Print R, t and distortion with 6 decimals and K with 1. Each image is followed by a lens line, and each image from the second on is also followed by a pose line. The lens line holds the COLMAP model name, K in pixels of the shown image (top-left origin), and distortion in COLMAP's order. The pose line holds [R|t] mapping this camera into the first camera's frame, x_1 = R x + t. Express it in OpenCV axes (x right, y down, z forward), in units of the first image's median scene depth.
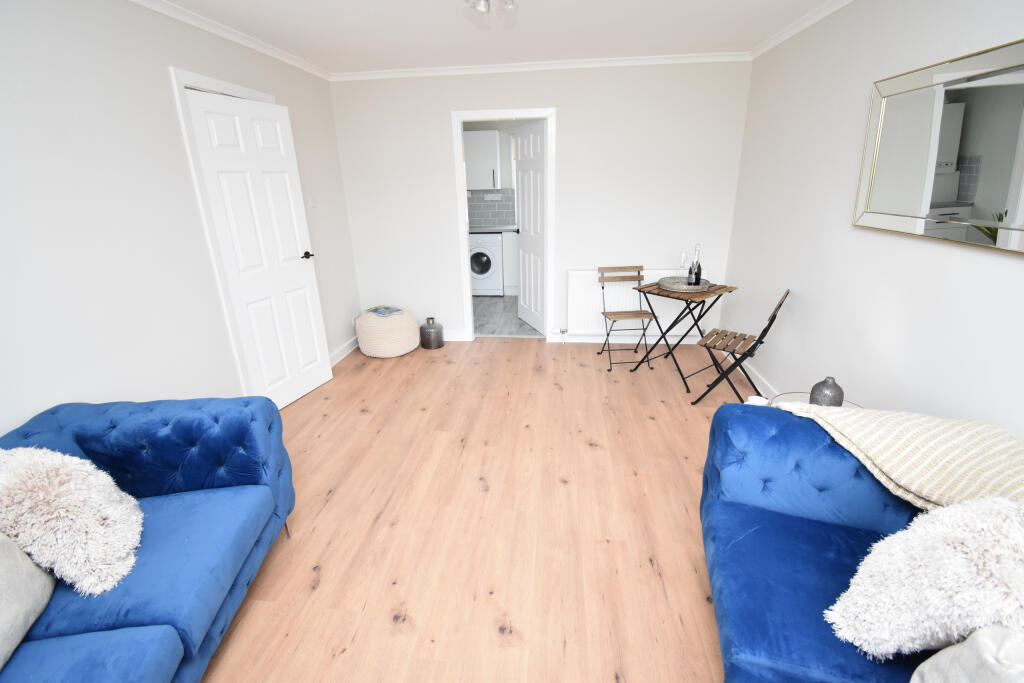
lens RADIAL K [[455.1, 0, 512.0], [0, 455.1, 341.5], [0, 0, 1]] dist [0.001636, -0.017078]
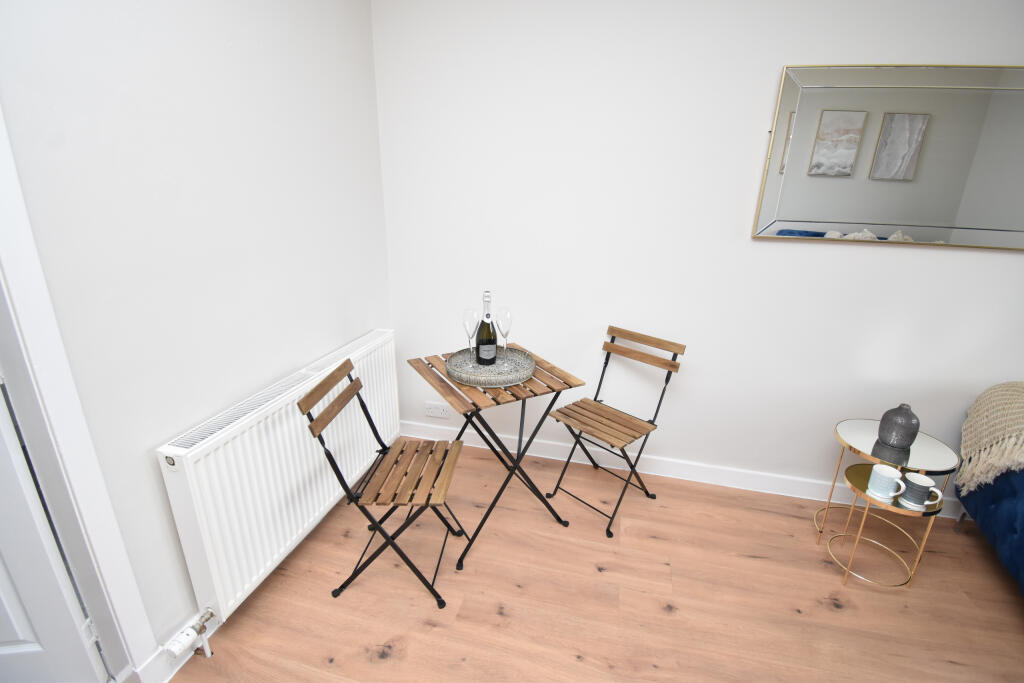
lens RADIAL K [[455.1, 0, 512.0], [0, 455.1, 341.5], [0, 0, 1]] dist [0.001636, -0.017078]
pose [[0.147234, -0.283924, 0.947475, -0.142829], [0.305226, 0.924206, 0.229521, -0.304620], [-0.940829, 0.255400, 0.222736, 0.957998]]
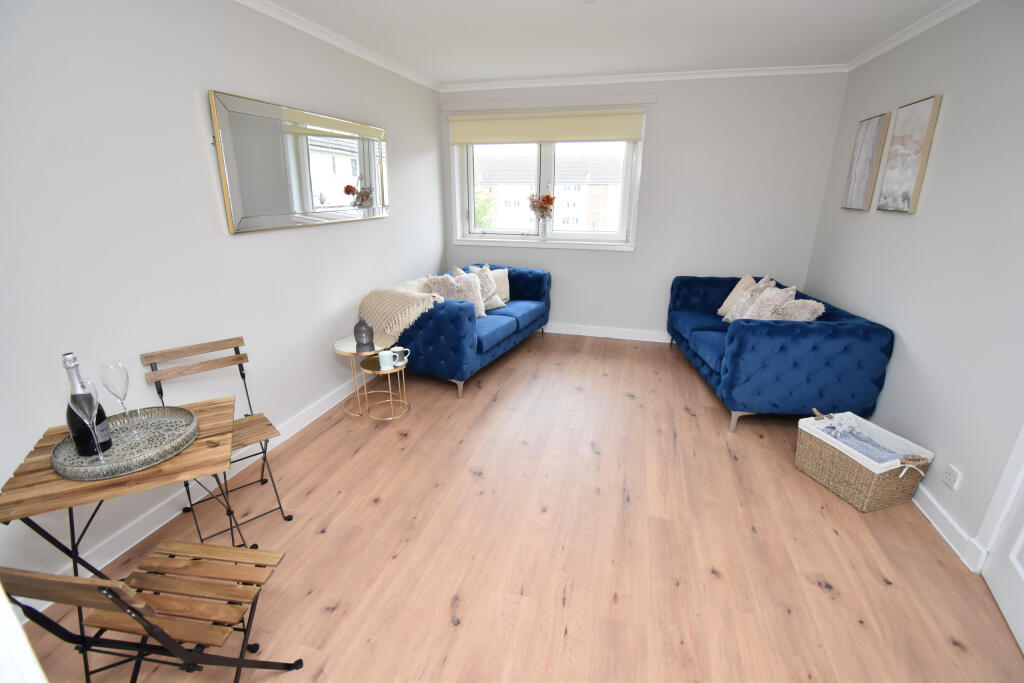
lens RADIAL K [[455.1, 0, 512.0], [0, 455.1, 341.5], [0, 0, 1]] dist [0.001636, -0.017078]
pose [[-0.985361, -0.037347, 0.166340, -0.027014], [0.072639, 0.790736, 0.607832, -0.469375], [-0.154232, 0.611017, -0.776448, 1.362397]]
